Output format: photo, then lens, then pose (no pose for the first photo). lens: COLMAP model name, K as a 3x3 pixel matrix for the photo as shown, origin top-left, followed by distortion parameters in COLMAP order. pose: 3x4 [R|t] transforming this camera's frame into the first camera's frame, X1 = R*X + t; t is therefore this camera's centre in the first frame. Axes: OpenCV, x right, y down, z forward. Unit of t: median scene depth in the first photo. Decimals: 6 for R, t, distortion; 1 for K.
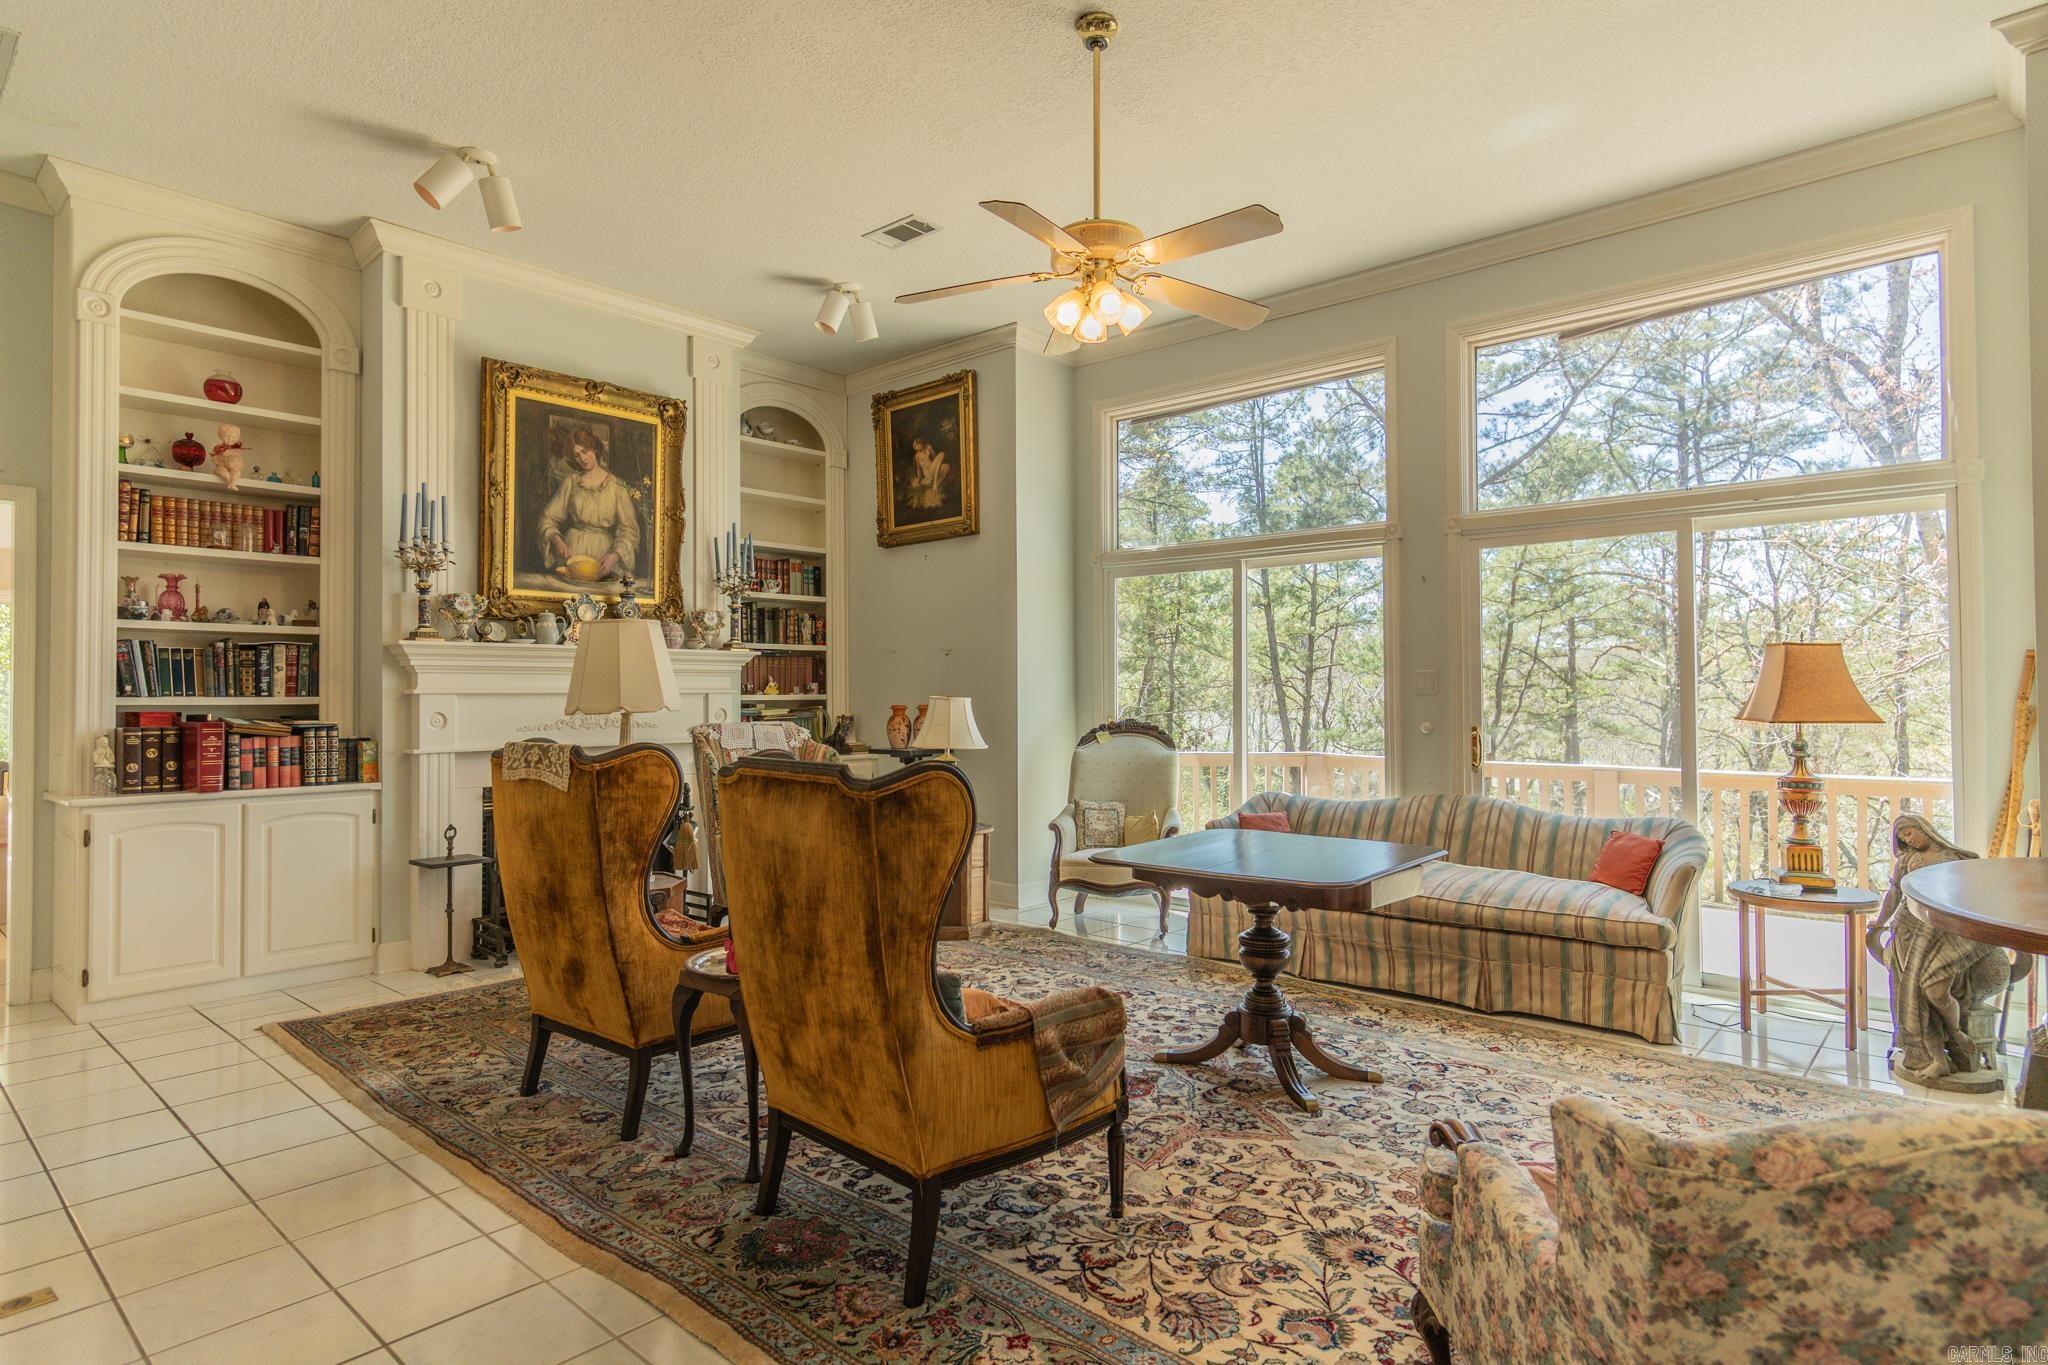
lens RADIAL K [[1088.4, 0, 1033.4], [0, 1088.4, 674.7], [0, 0, 1]] dist [0.008427, 0.000089]
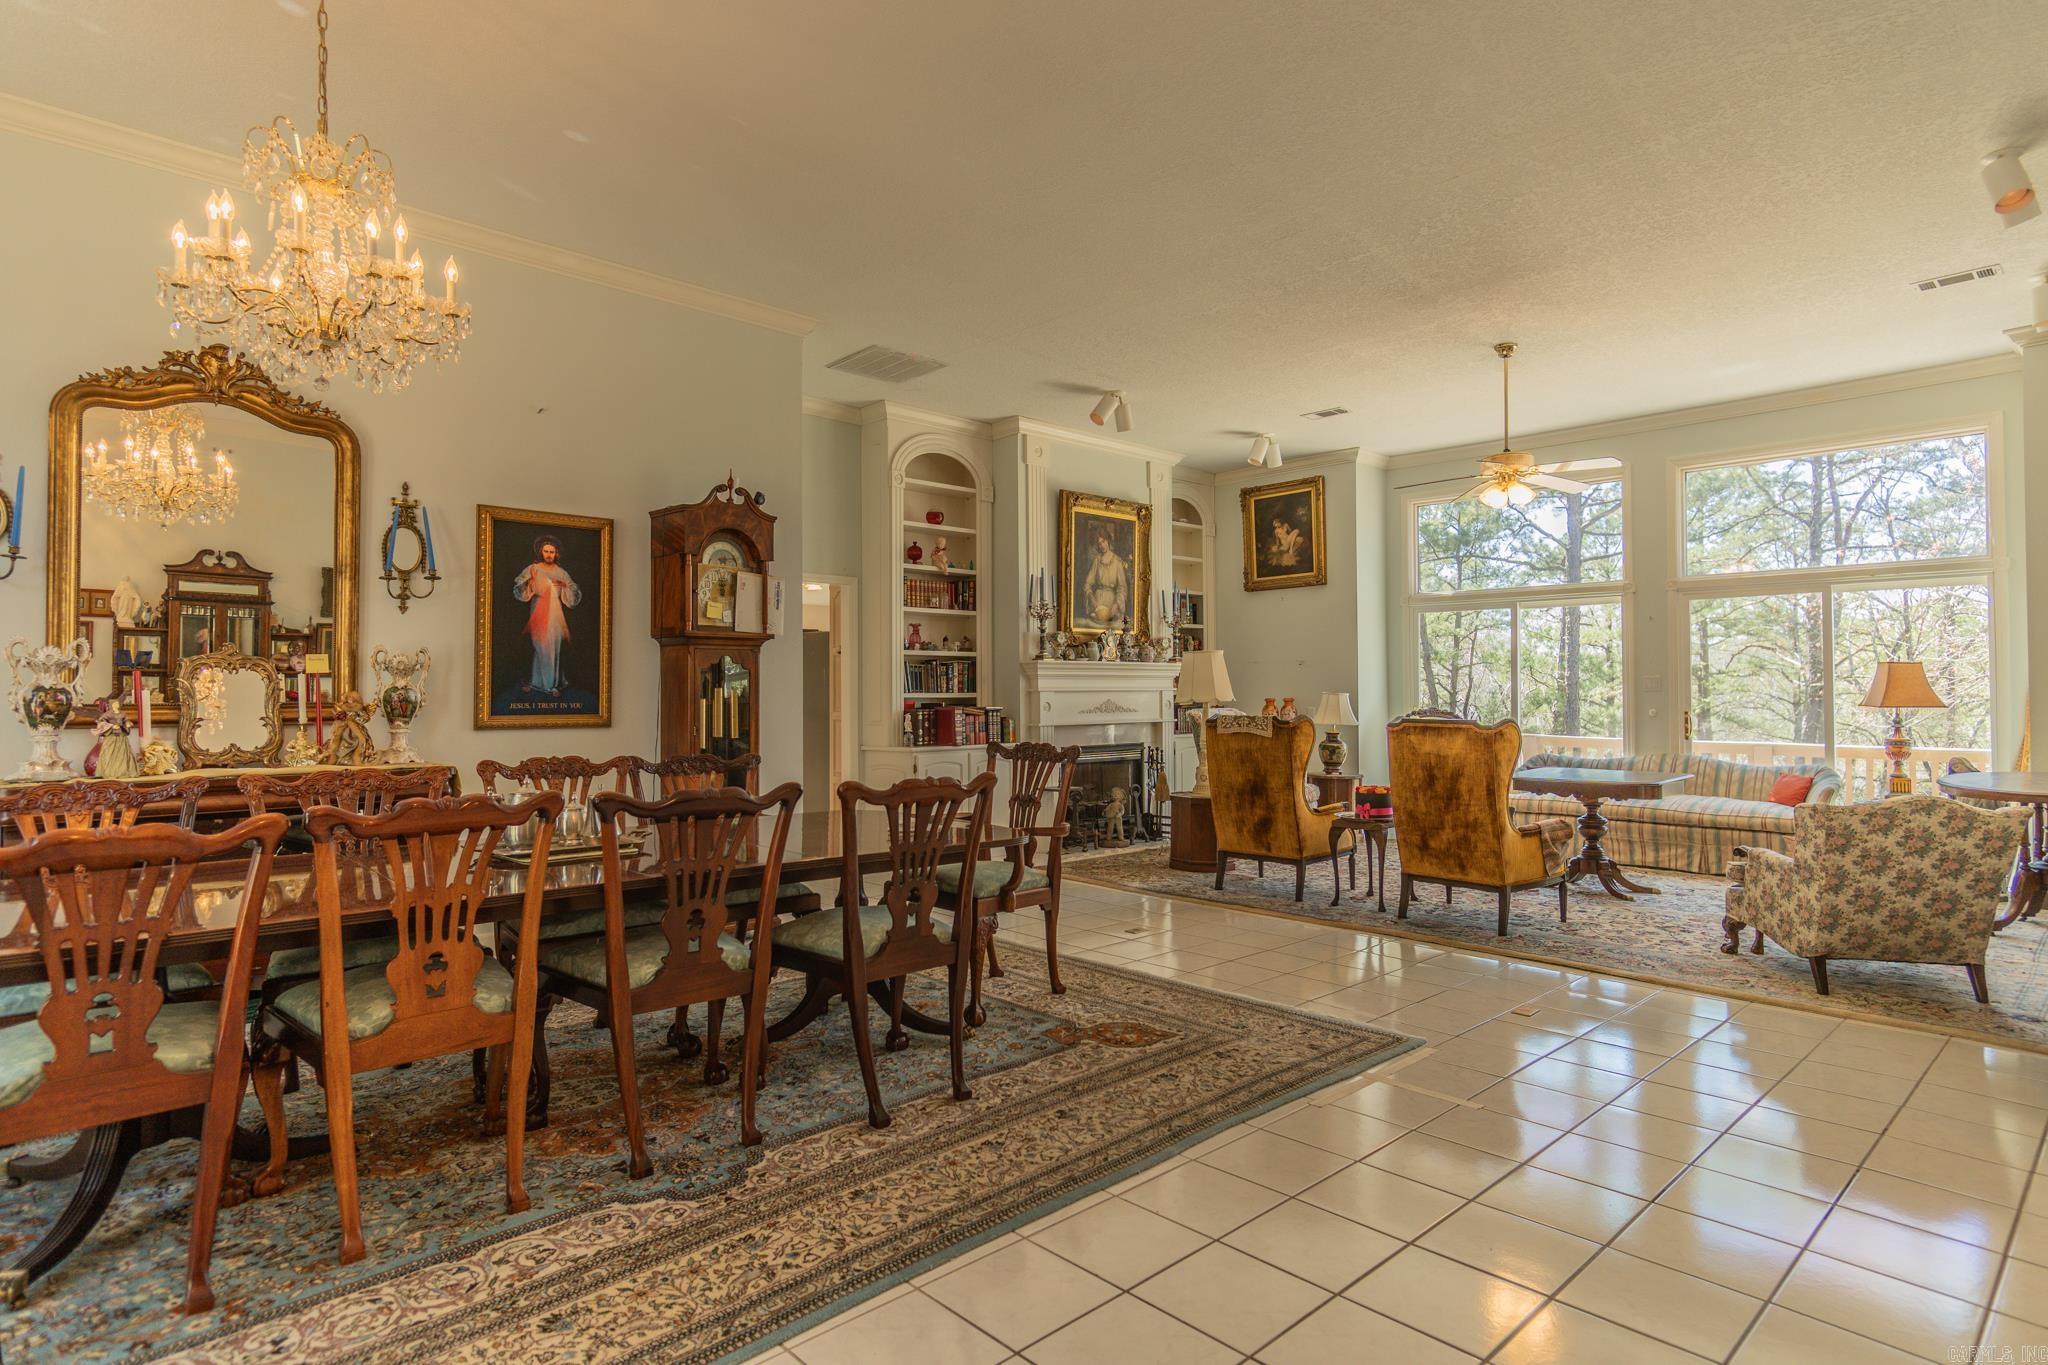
lens RADIAL K [[1088.4, 0, 1033.4], [0, 1088.4, 674.7], [0, 0, 1]] dist [0.008427, 0.000089]
pose [[0.996549, -0.002101, -0.082975, -0.427564], [0.002401, 0.999991, 0.003518, -0.014277], [0.082967, -0.003705, 0.996545, -0.692528]]
